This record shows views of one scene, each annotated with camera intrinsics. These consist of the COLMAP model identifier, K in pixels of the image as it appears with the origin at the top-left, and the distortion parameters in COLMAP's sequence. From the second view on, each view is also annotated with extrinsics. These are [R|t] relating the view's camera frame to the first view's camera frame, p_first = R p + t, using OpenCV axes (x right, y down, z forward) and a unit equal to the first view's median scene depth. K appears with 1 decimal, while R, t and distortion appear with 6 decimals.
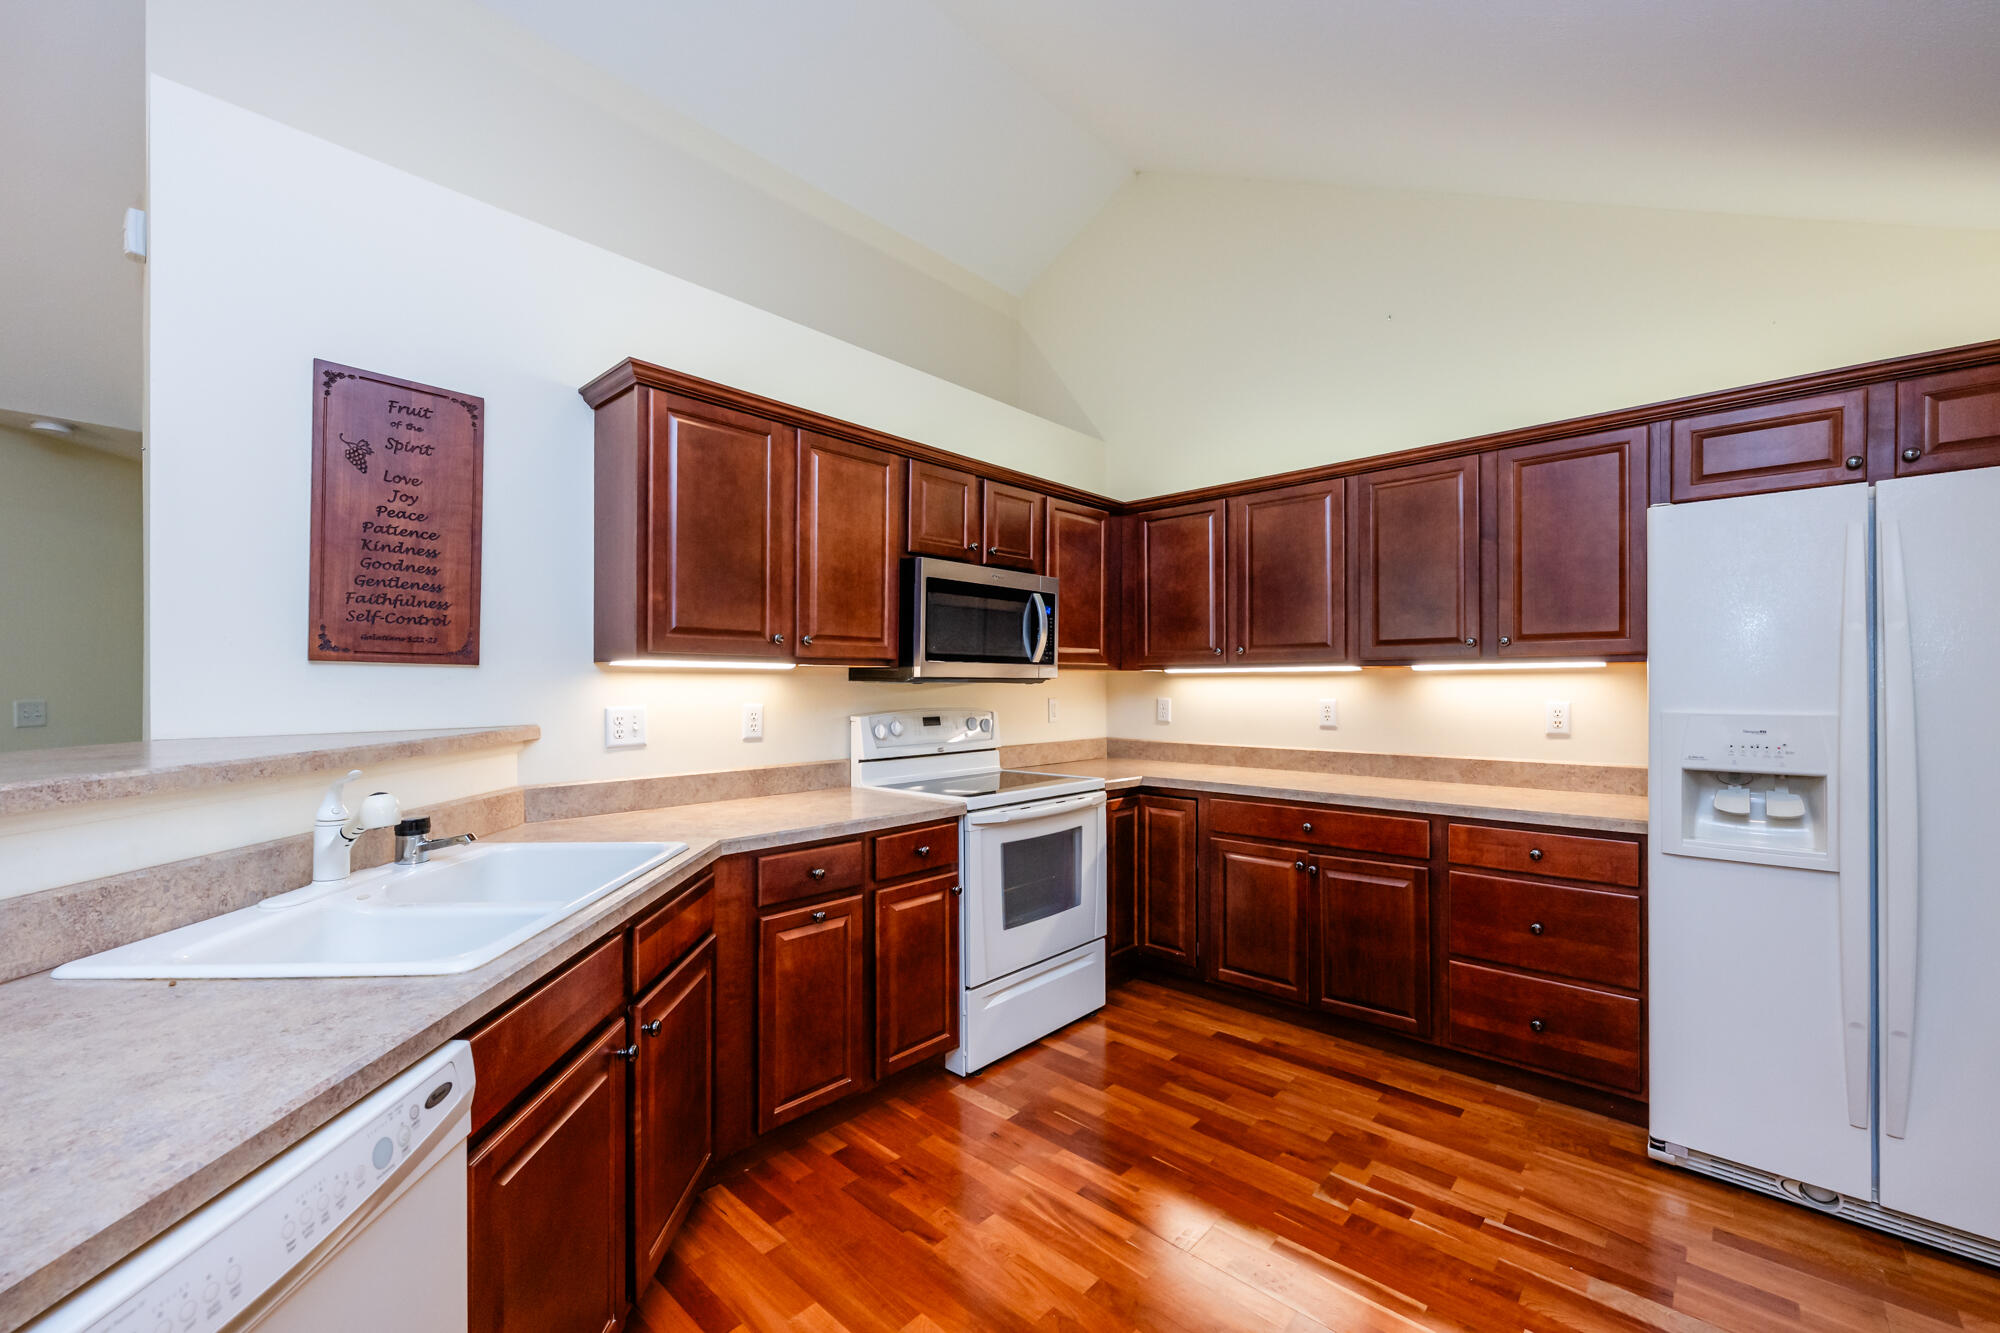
lens RADIAL K [[801.7, 0, 988.8], [0, 801.7, 681.1], [0, 0, 1]] dist [0.001417, 0.000325]
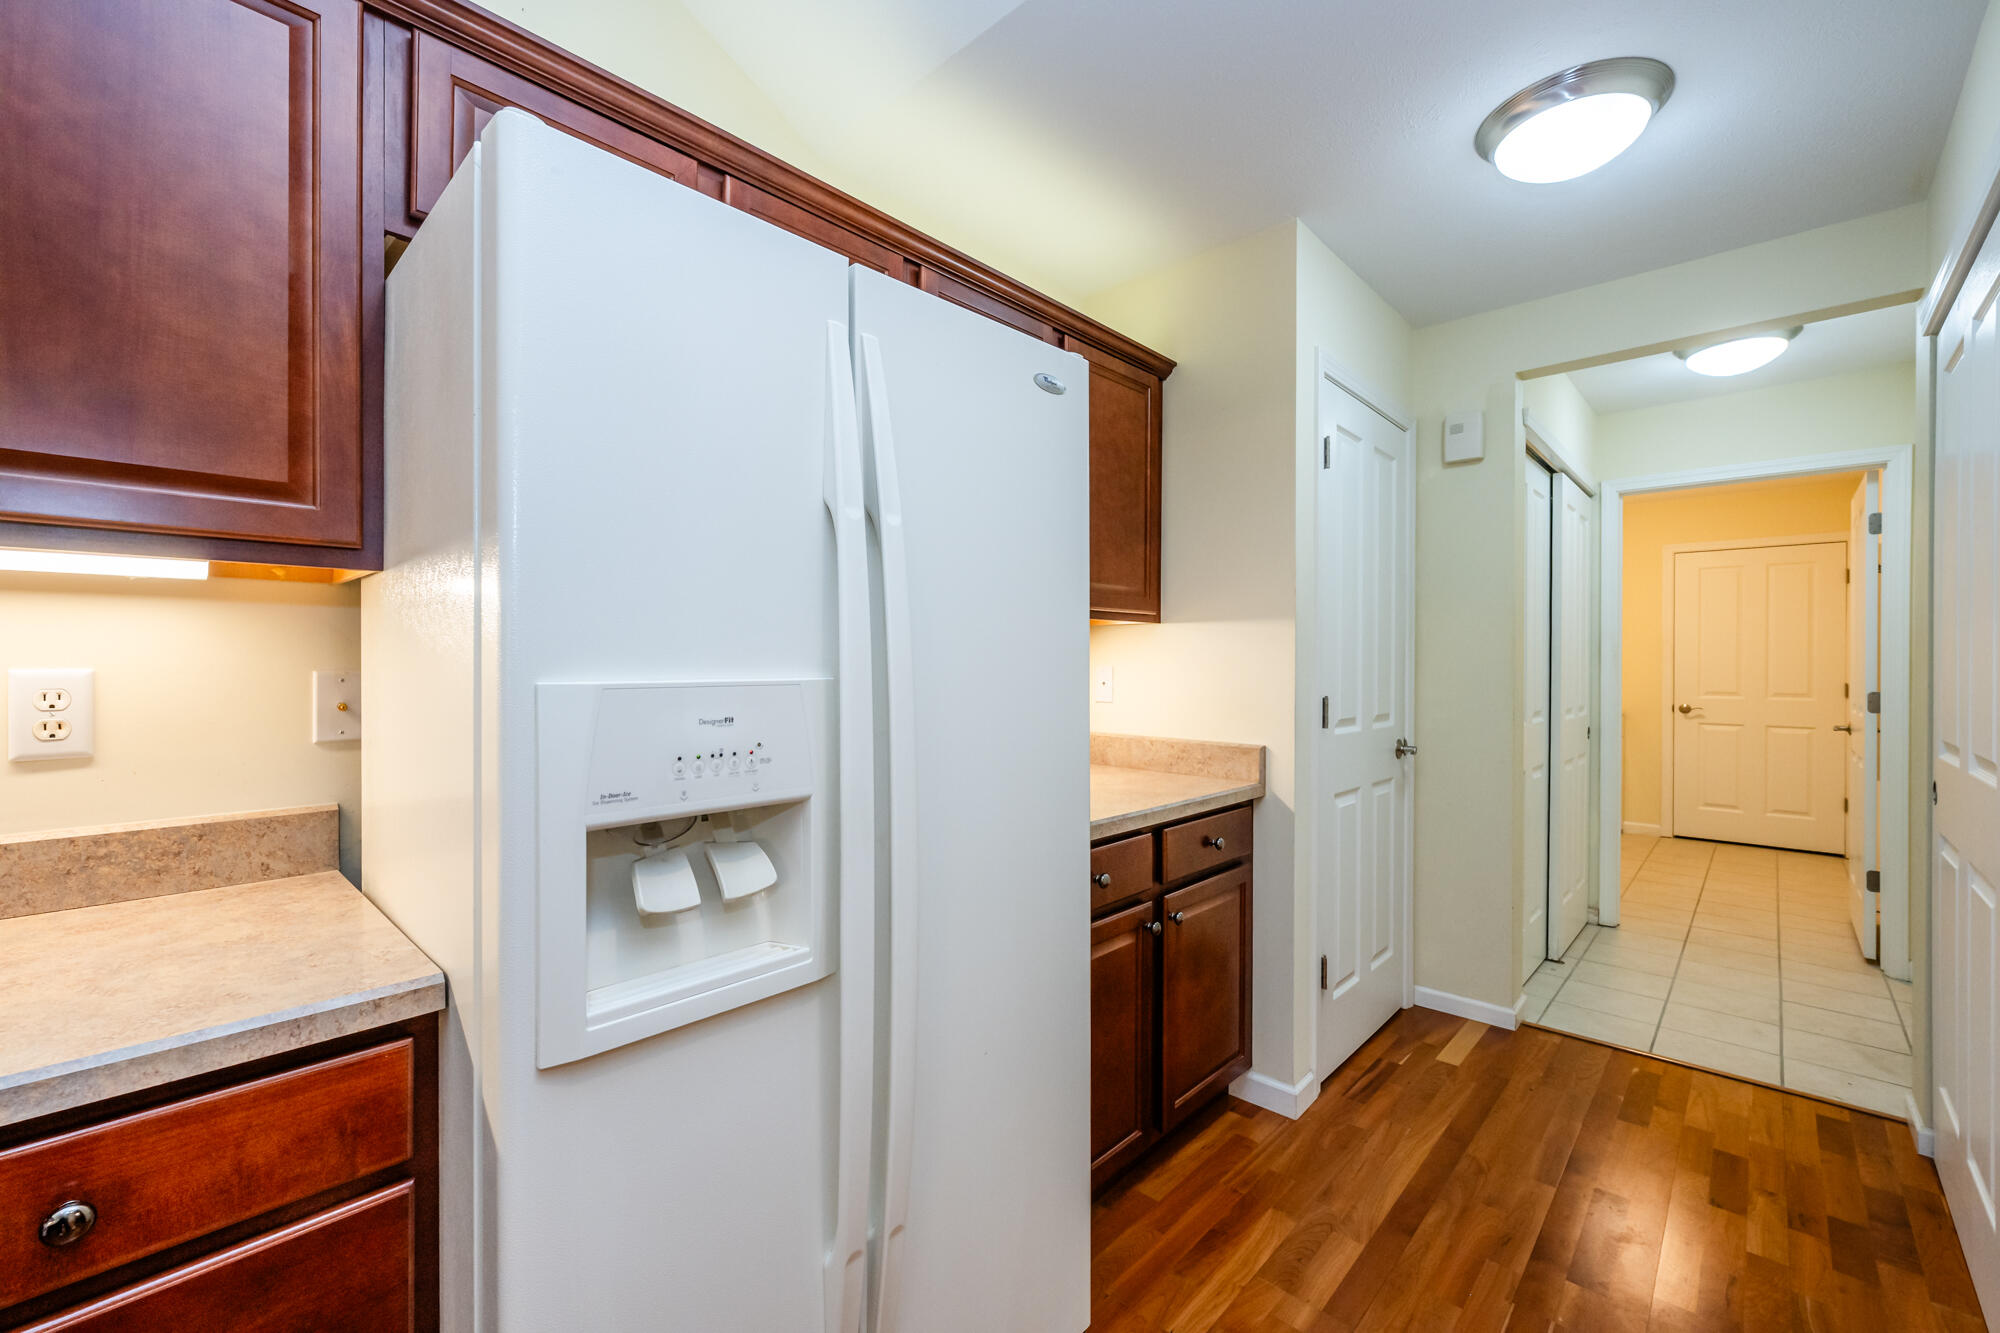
lens RADIAL K [[834.1, 0, 988.6], [0, 834.1, 664.3], [0, 0, 1]] dist [0.001099, -0.000235]
pose [[0.011221, 0.001666, 0.999936, 0.411425], [-0.007571, 0.999970, -0.001581, 0.026099], [-0.999908, -0.007553, 0.011233, 0.703314]]
